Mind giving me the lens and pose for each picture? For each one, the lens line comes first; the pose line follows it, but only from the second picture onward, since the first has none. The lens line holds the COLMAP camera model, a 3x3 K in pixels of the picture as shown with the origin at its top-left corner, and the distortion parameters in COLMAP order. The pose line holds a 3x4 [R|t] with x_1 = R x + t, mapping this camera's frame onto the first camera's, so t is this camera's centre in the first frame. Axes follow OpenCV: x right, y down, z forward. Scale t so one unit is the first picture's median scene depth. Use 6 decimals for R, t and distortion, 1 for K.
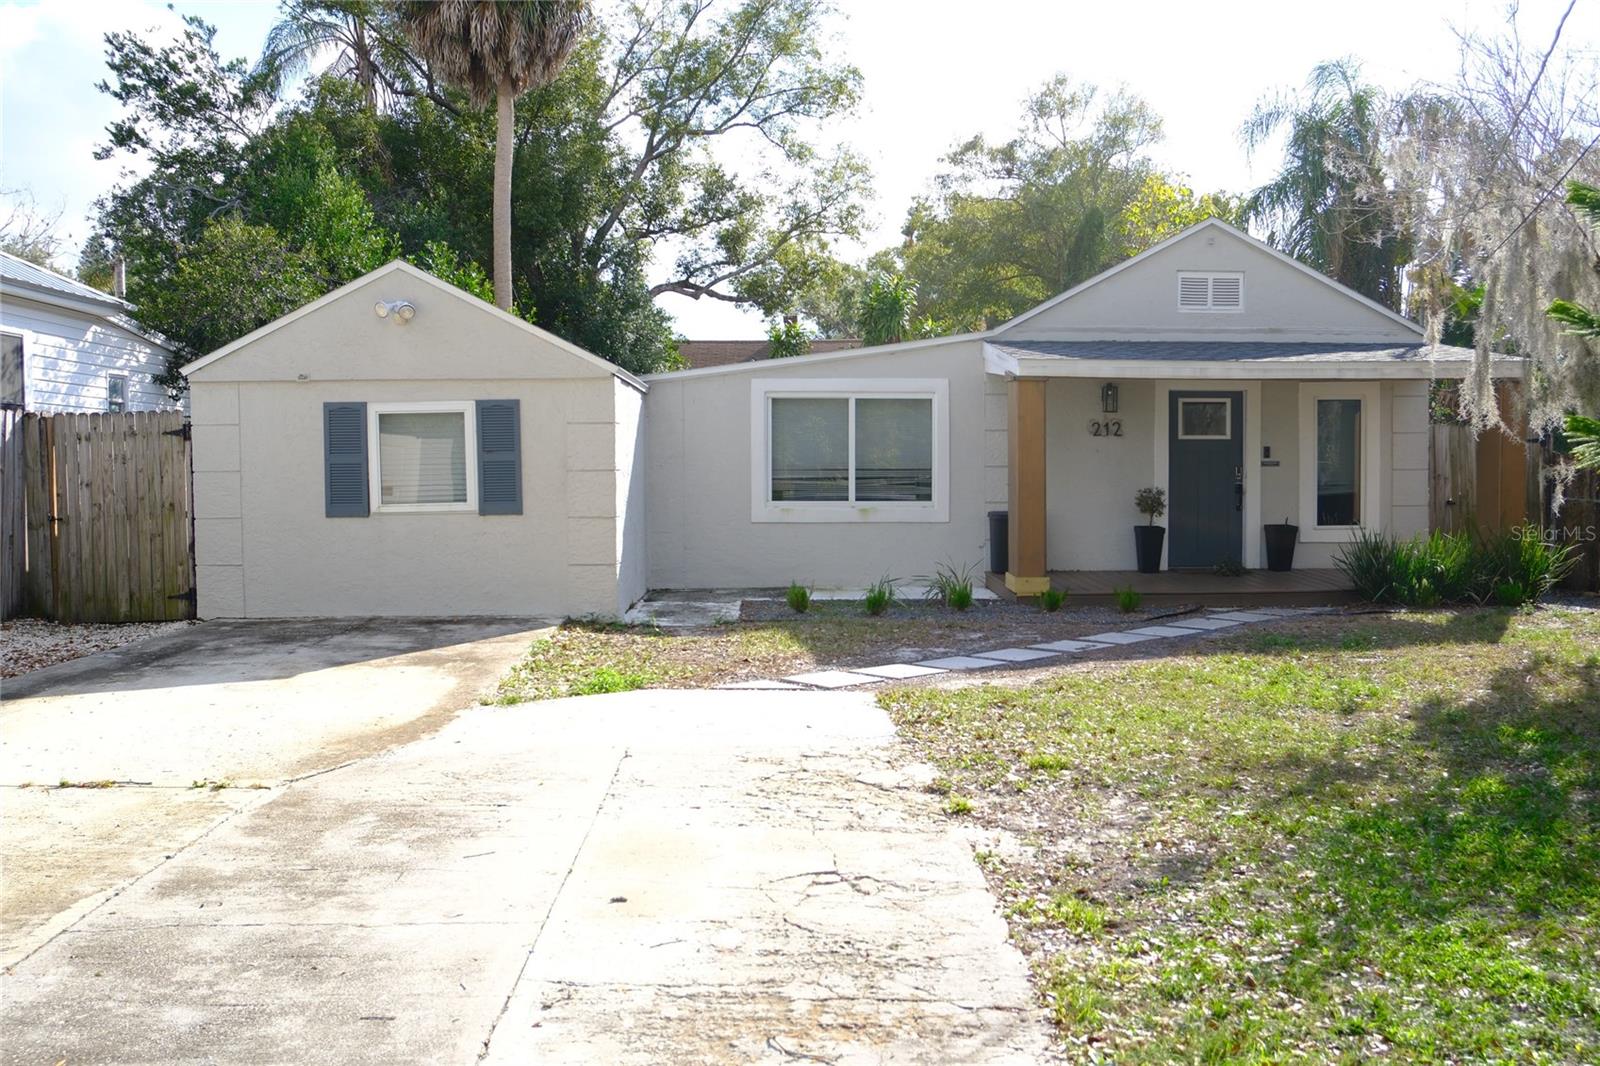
lens RADIAL K [[1383.2, 0, 800.0], [0, 1383.2, 533.0], [0, 0, 1]] dist [-0.056558, -0.006559]
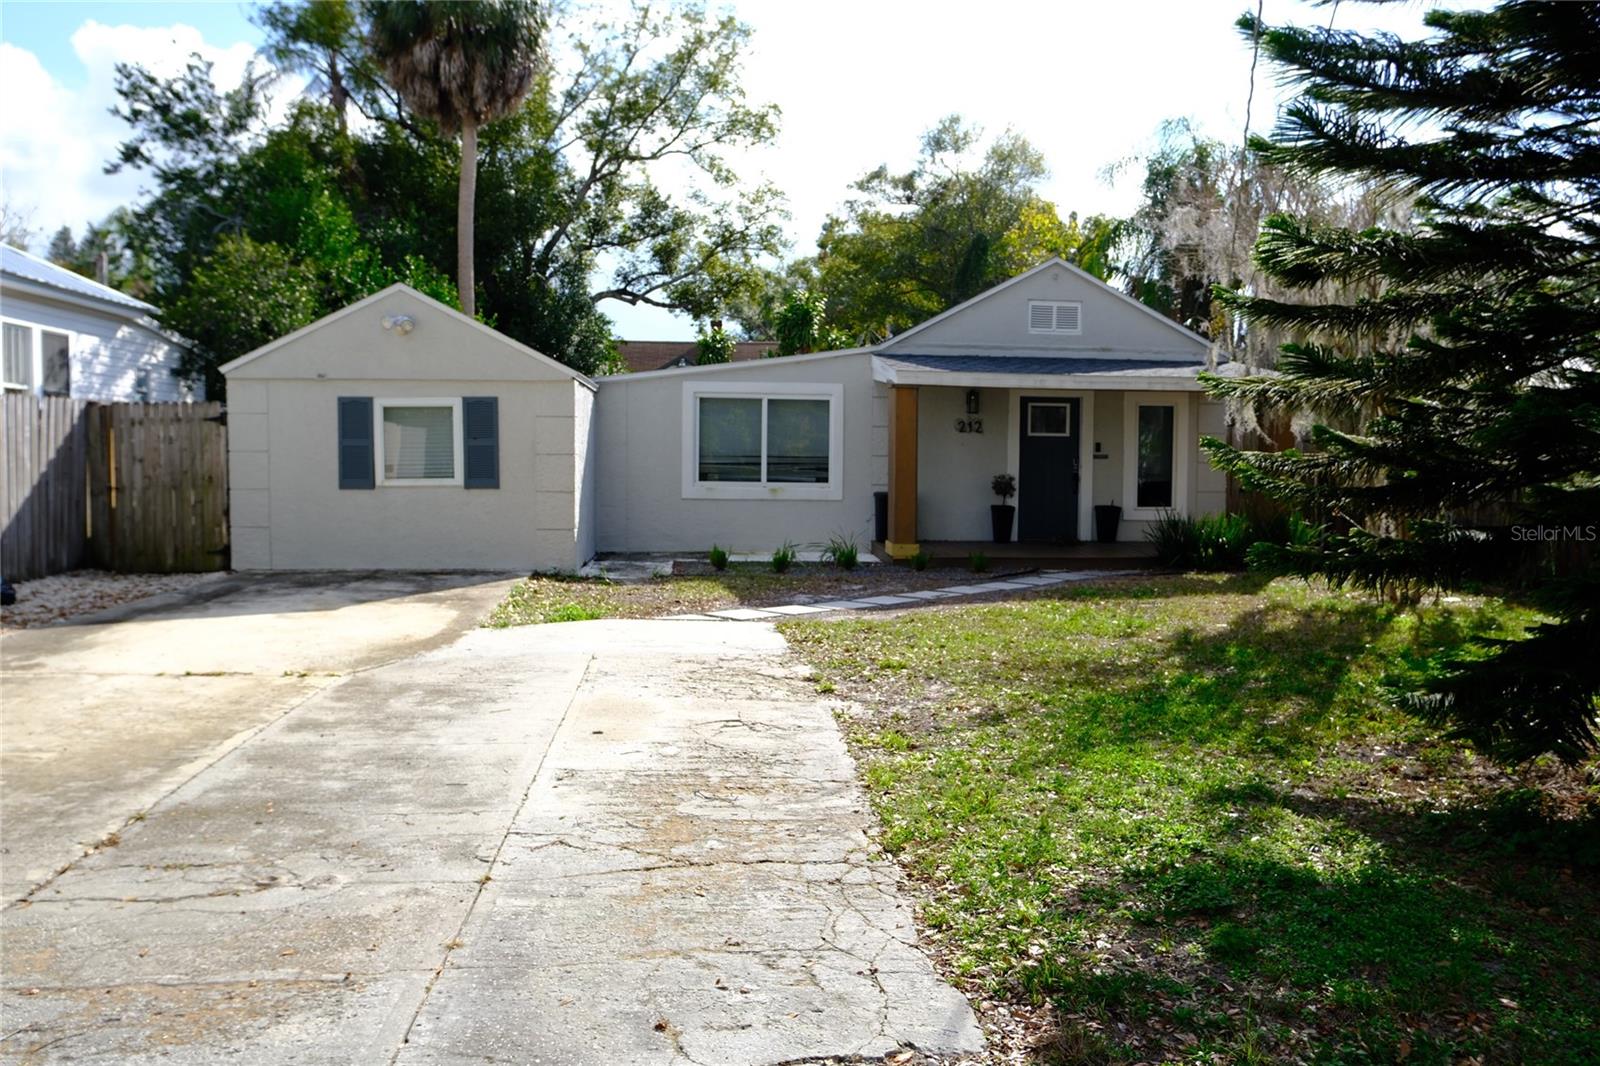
lens RADIAL K [[1281.7, 0, 800.0], [0, 1281.7, 533.0], [0, 0, 1]] dist [-0.037015, 0.001055]
pose [[0.998169, 0.010305, 0.059605, 0.002187], [-0.011077, 0.999859, 0.012645, 0.007228], [-0.059466, -0.013282, 0.998142, -0.140595]]
